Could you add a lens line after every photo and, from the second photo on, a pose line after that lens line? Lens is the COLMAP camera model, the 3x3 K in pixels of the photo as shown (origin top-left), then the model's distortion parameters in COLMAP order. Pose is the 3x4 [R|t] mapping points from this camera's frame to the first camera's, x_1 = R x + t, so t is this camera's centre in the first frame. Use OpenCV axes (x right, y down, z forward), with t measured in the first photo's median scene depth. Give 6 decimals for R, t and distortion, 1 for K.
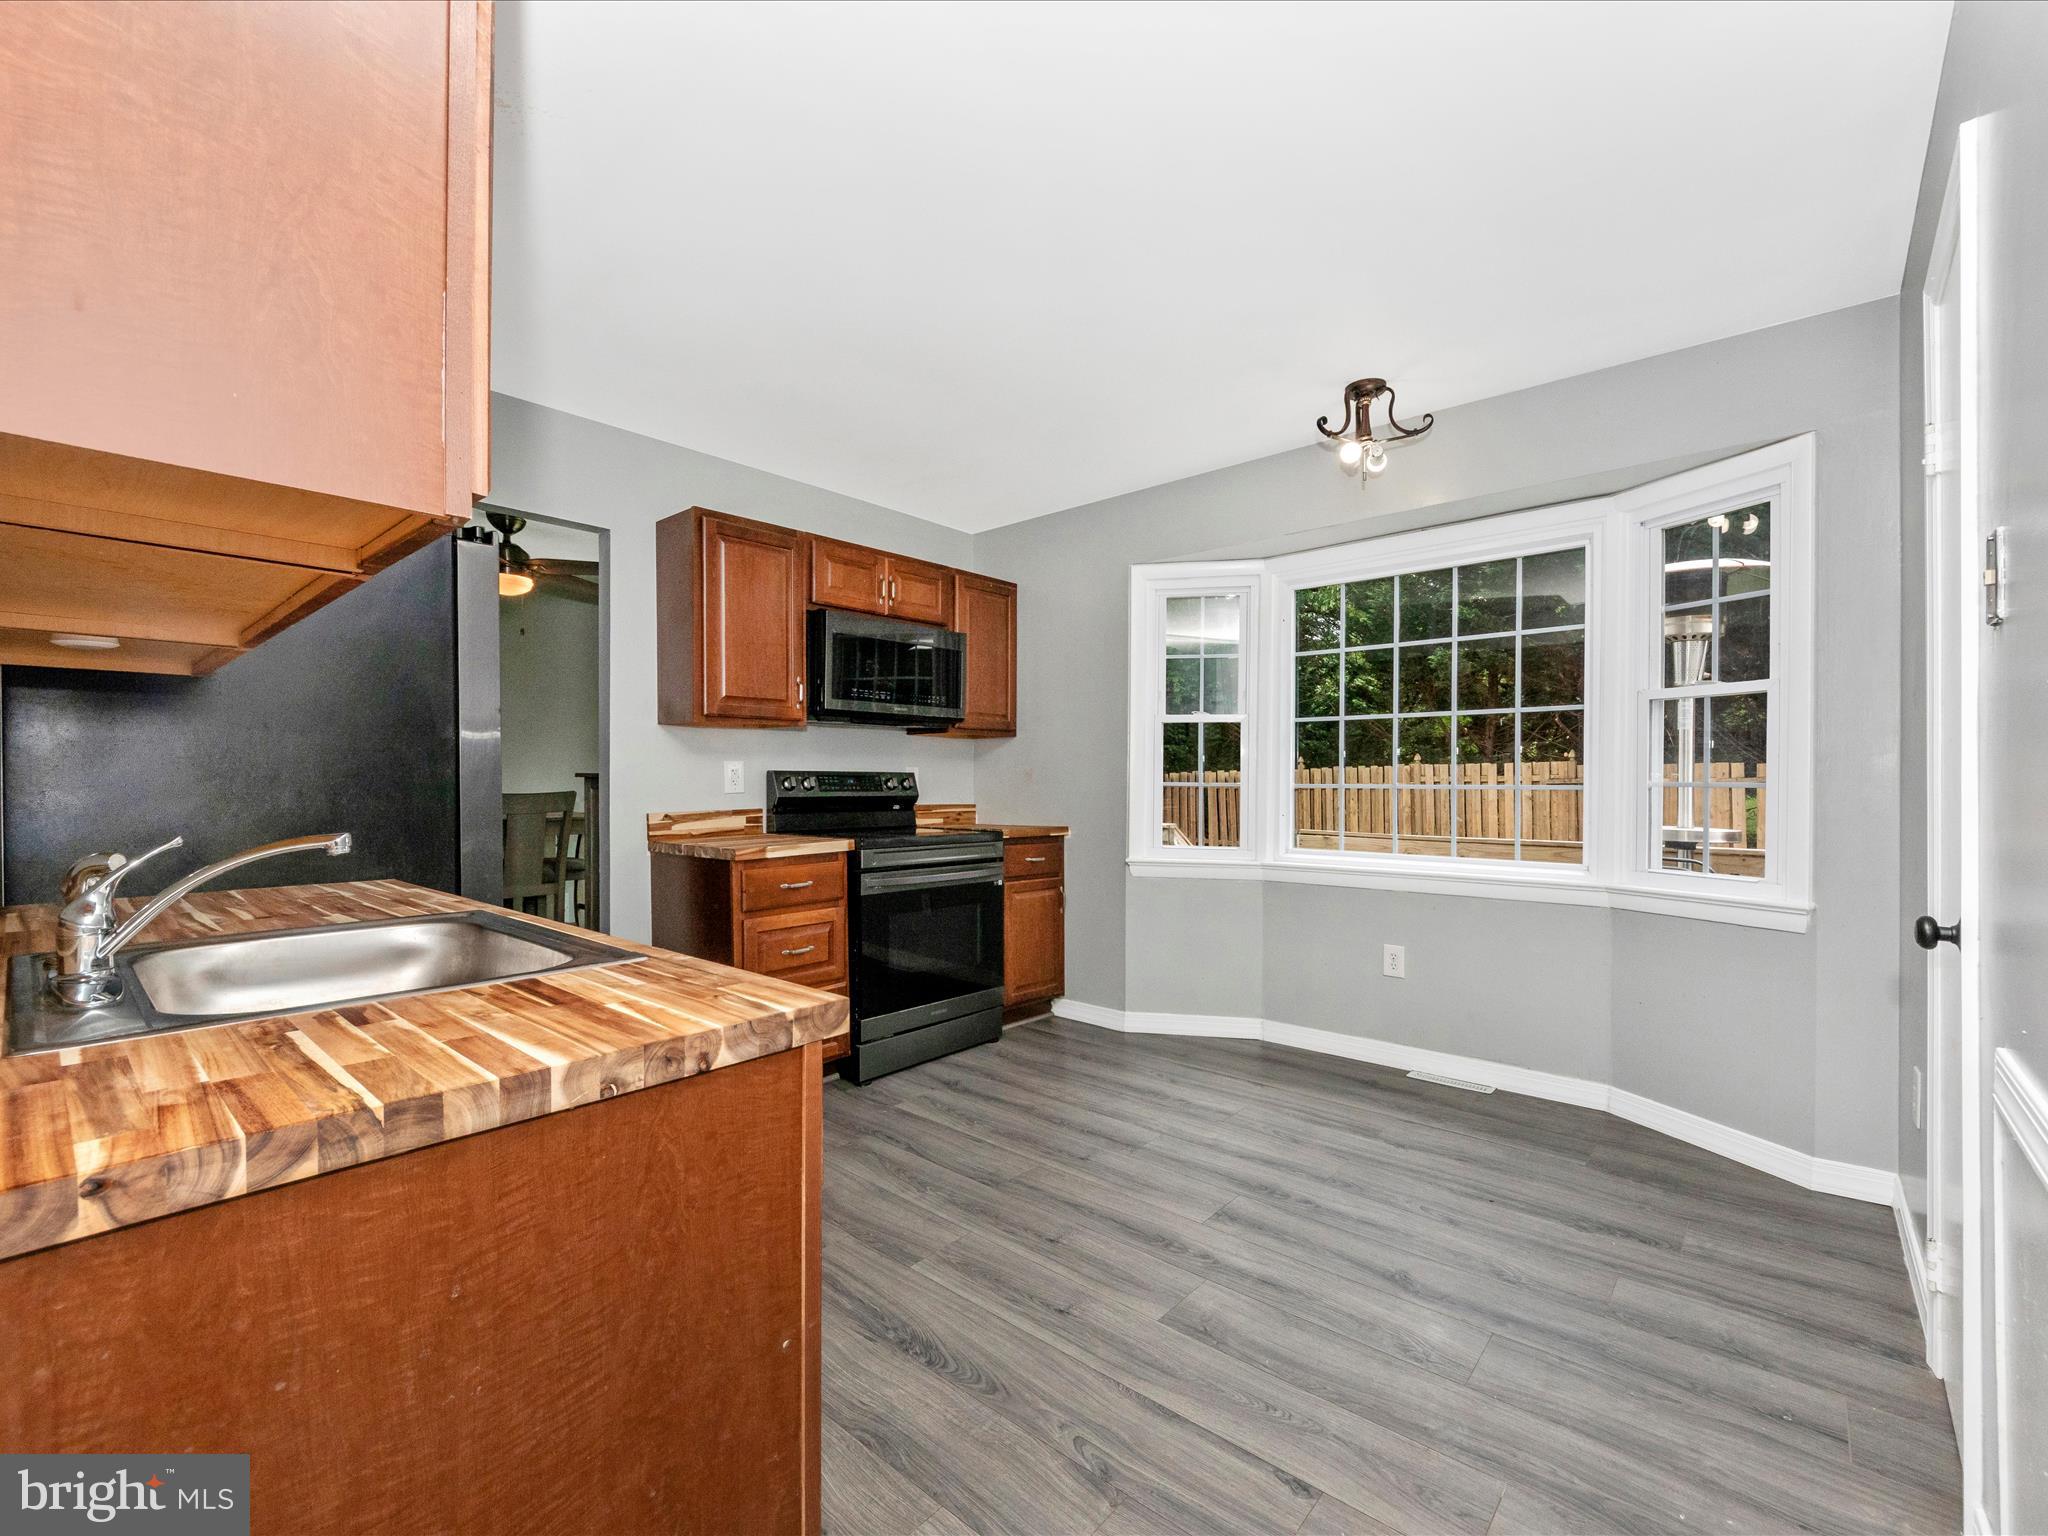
lens RADIAL K [[907.7, 0, 1024.0], [0, 907.7, 768.0], [0, 0, 1]] dist [-0.001618, -0.000657]
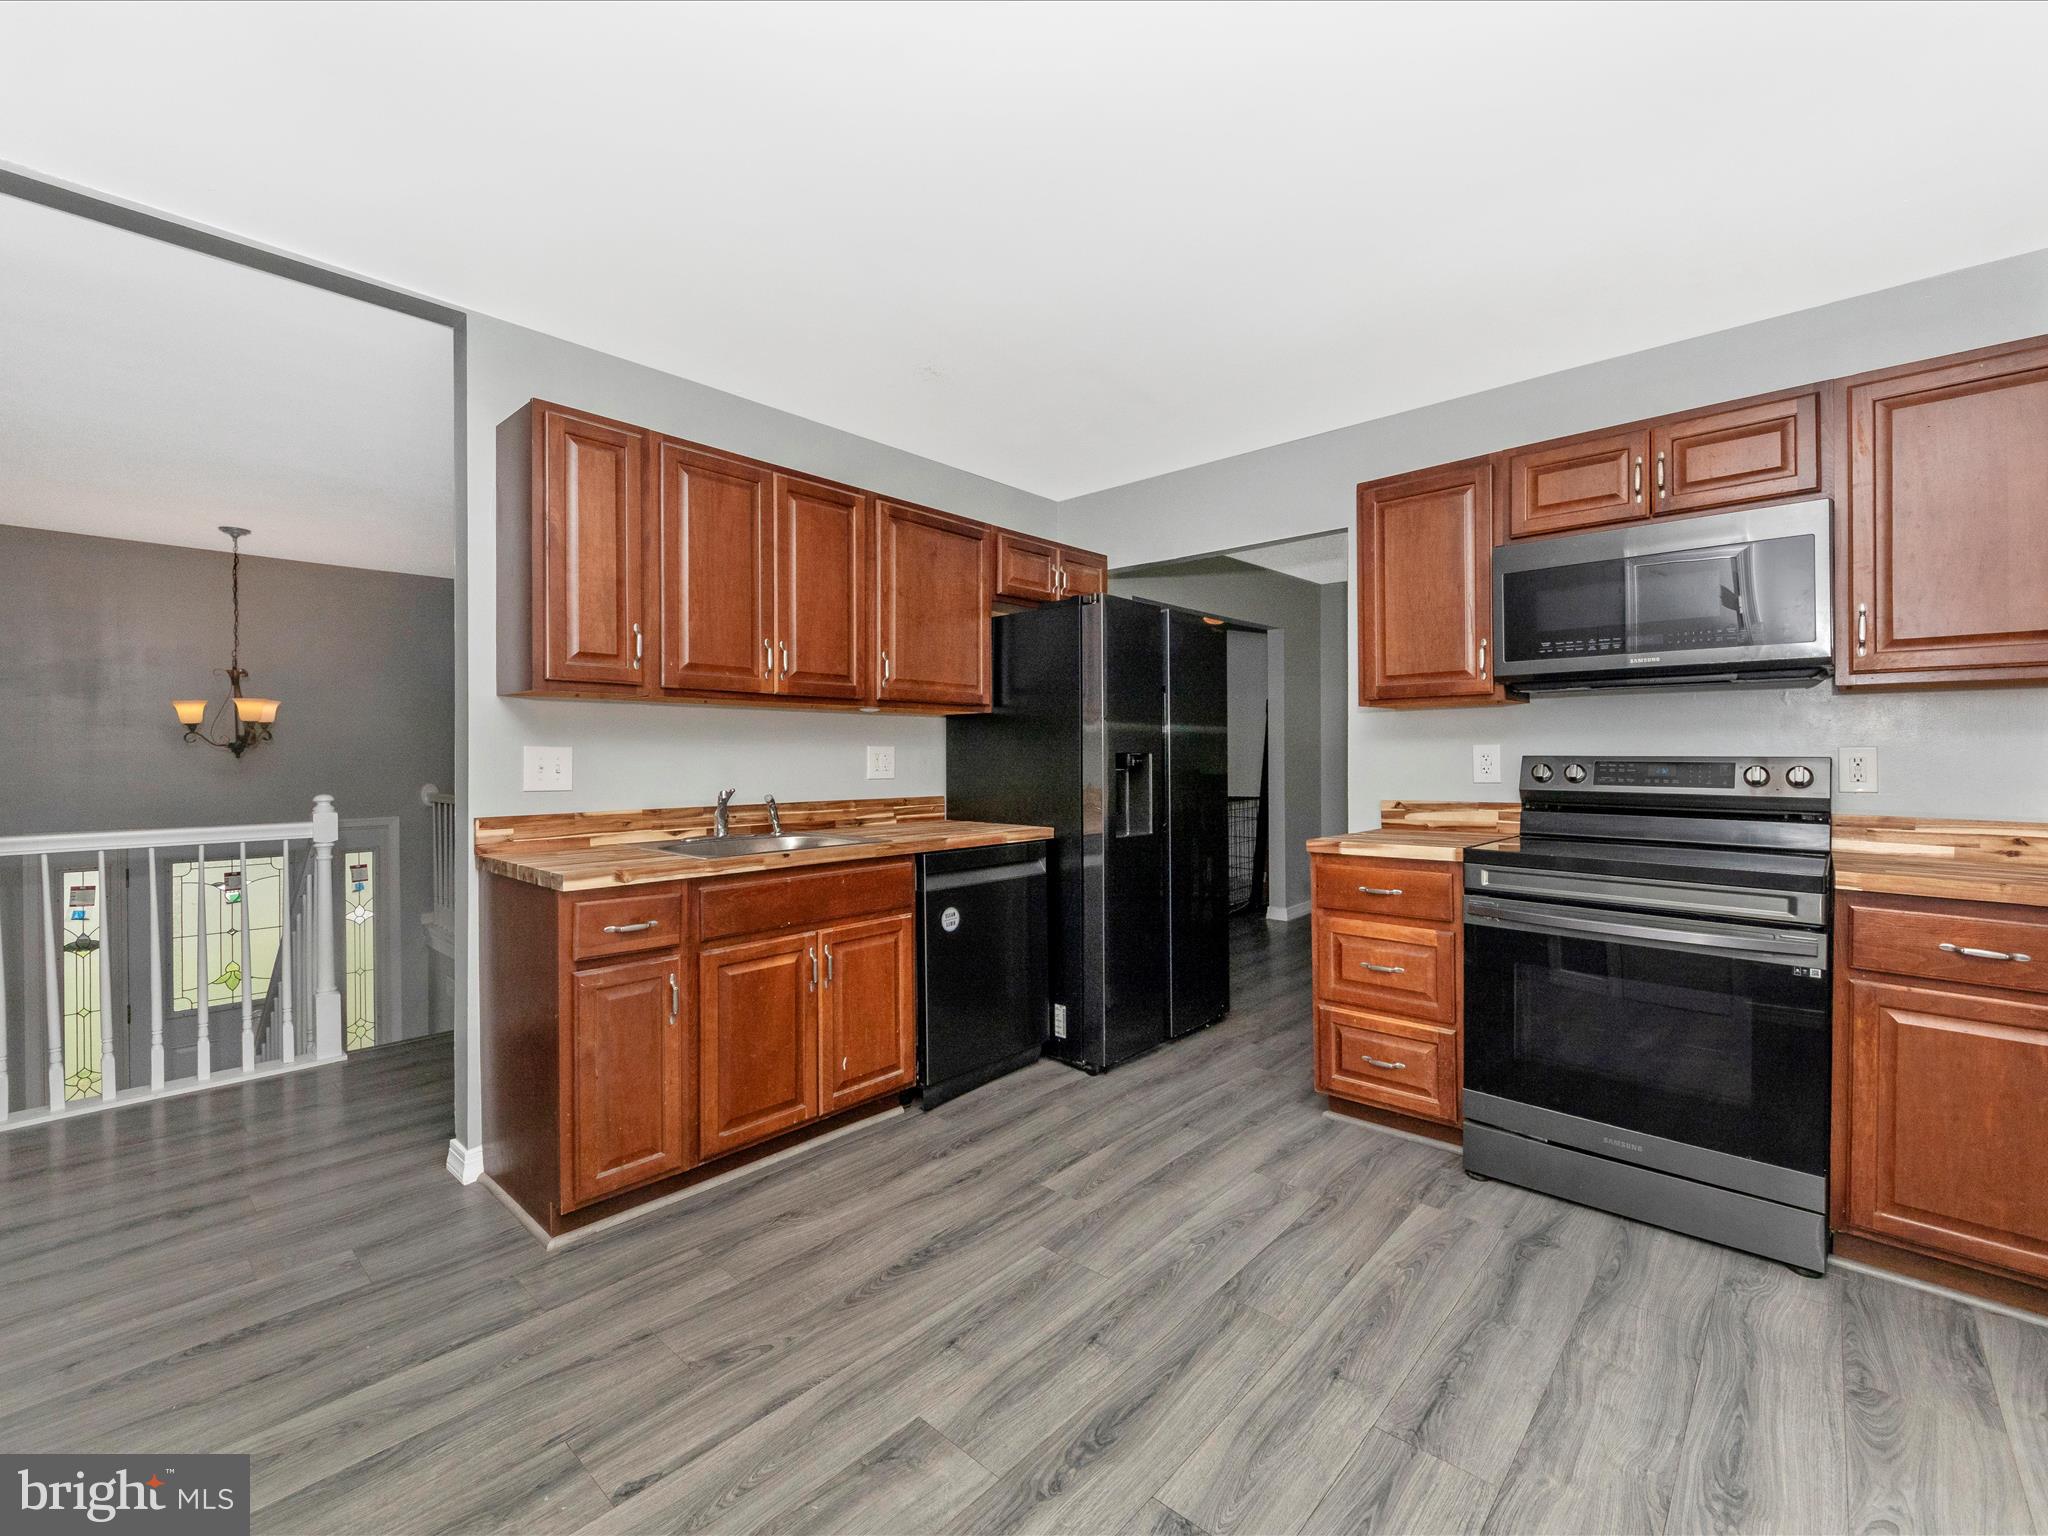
lens RADIAL K [[873.4, 0, 1013.4], [0, 873.4, 745.3], [0, 0, 1]] dist [-0.001073, -0.000677]
pose [[-0.028015, -0.007091, -0.999582, 0.490530], [0.012503, 0.999894, -0.007443, -0.006316], [0.999529, -0.012706, -0.027923, 0.567552]]
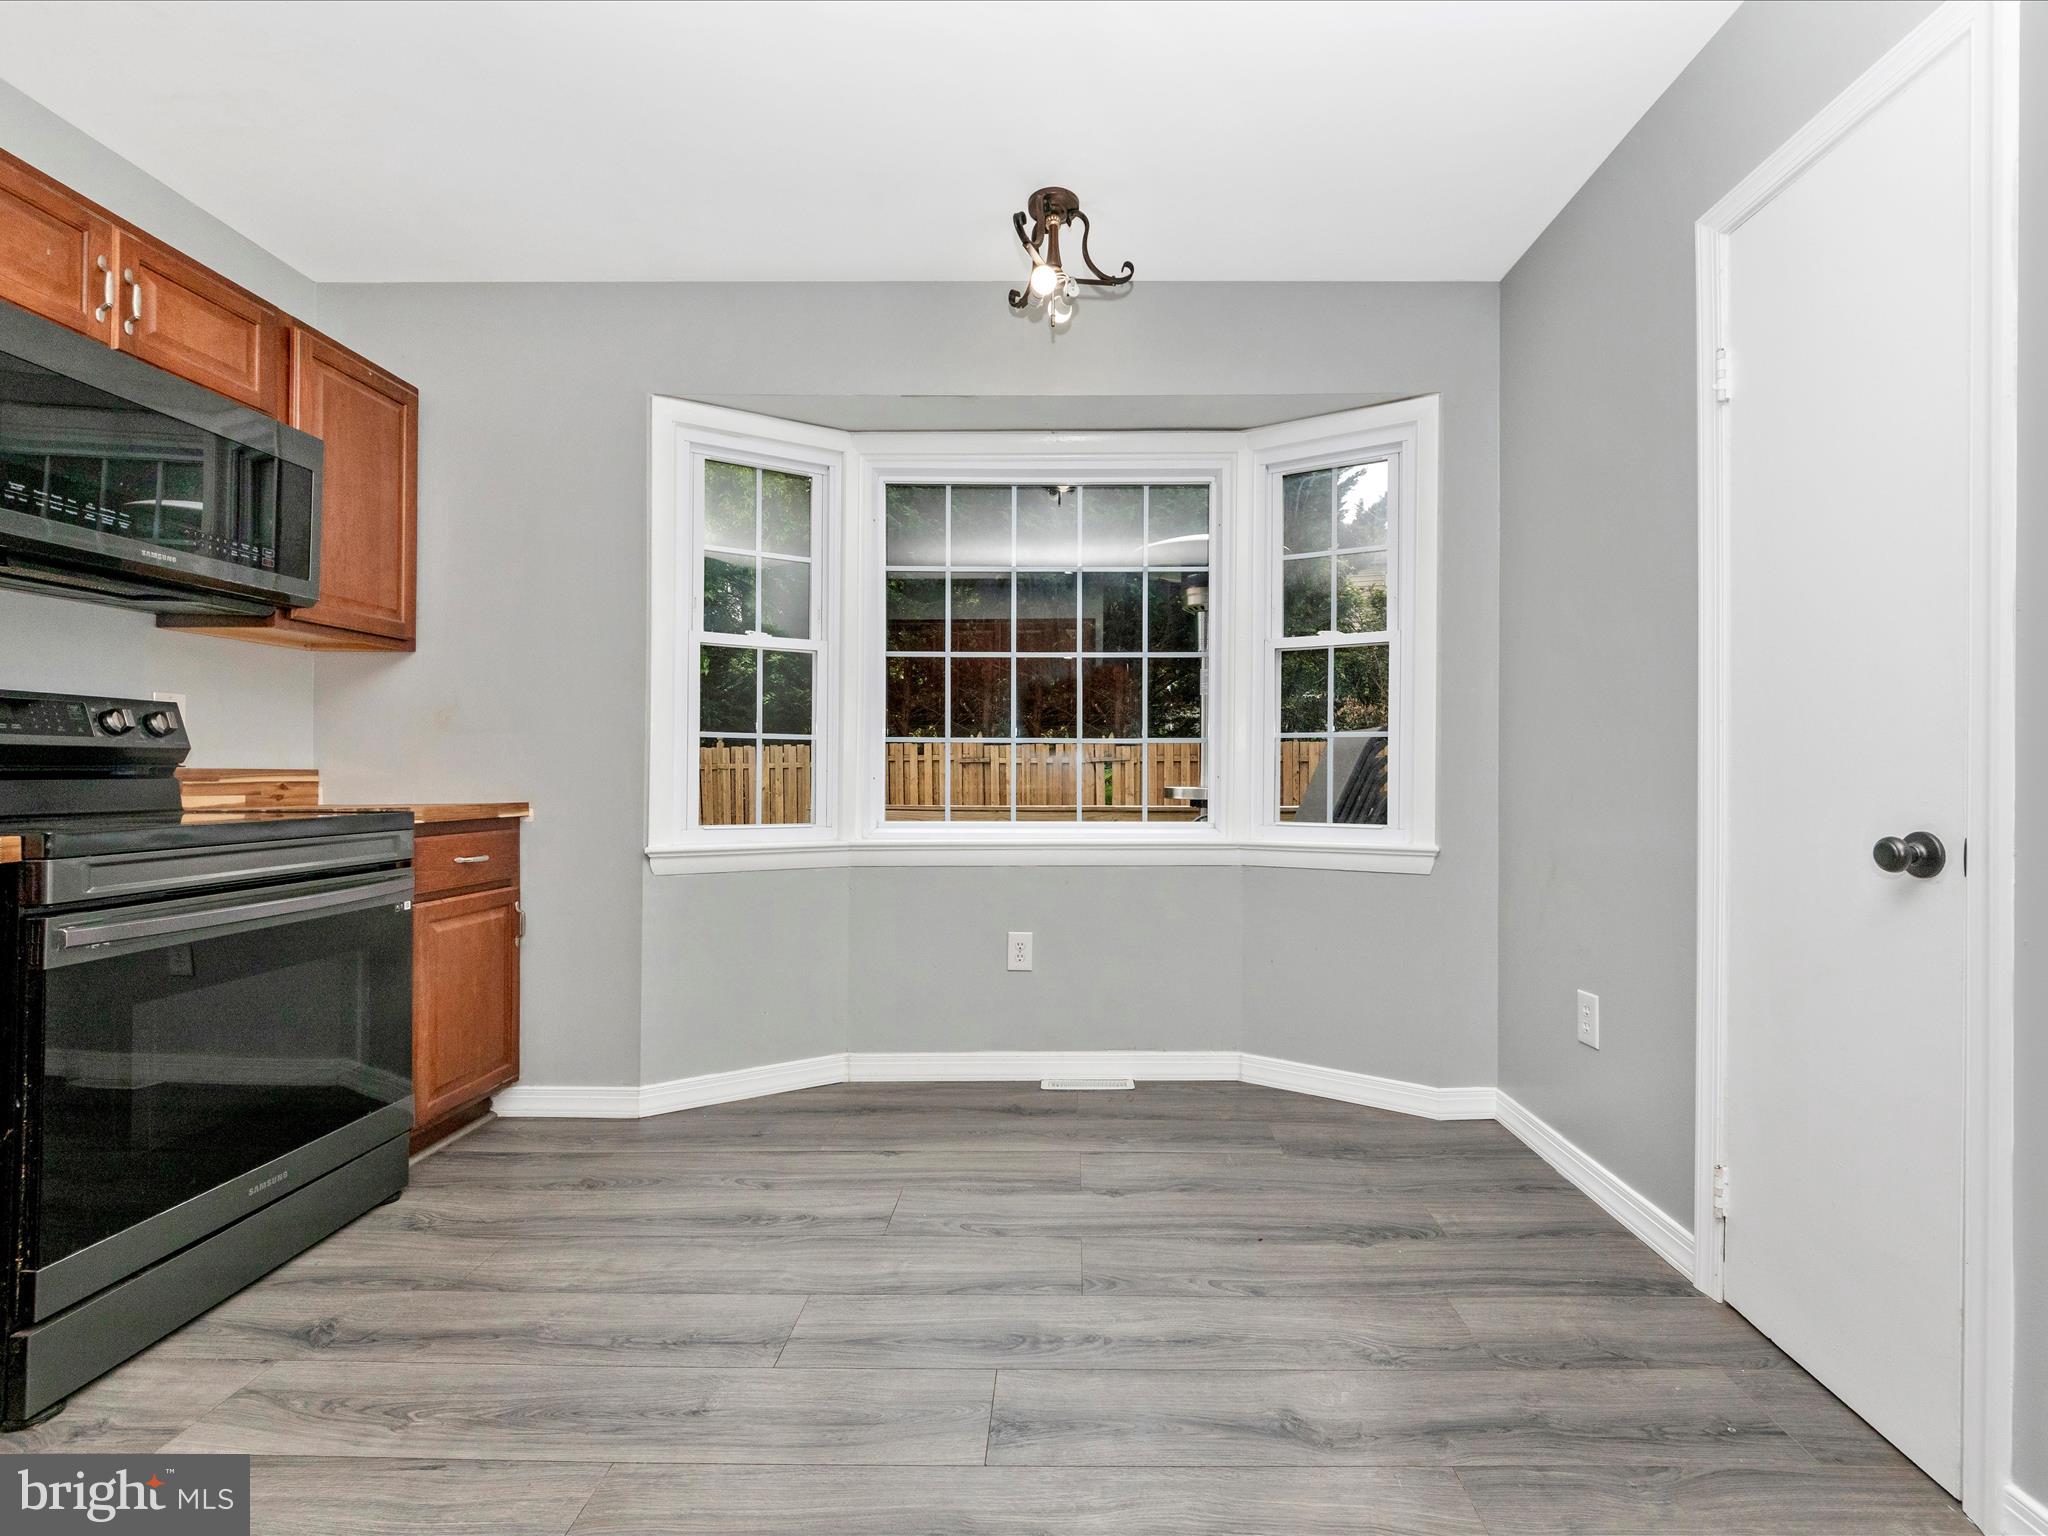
lens RADIAL K [[907.8, 0, 1089.5], [0, 907.8, 758.1], [0, 0, 1]] dist [0.011503, -0.010690]
pose [[0.749306, 0.003867, 0.662213, -0.082636], [-0.006791, 0.999975, 0.001845, 0.034094], [-0.662189, -0.005879, 0.749313, 0.323147]]
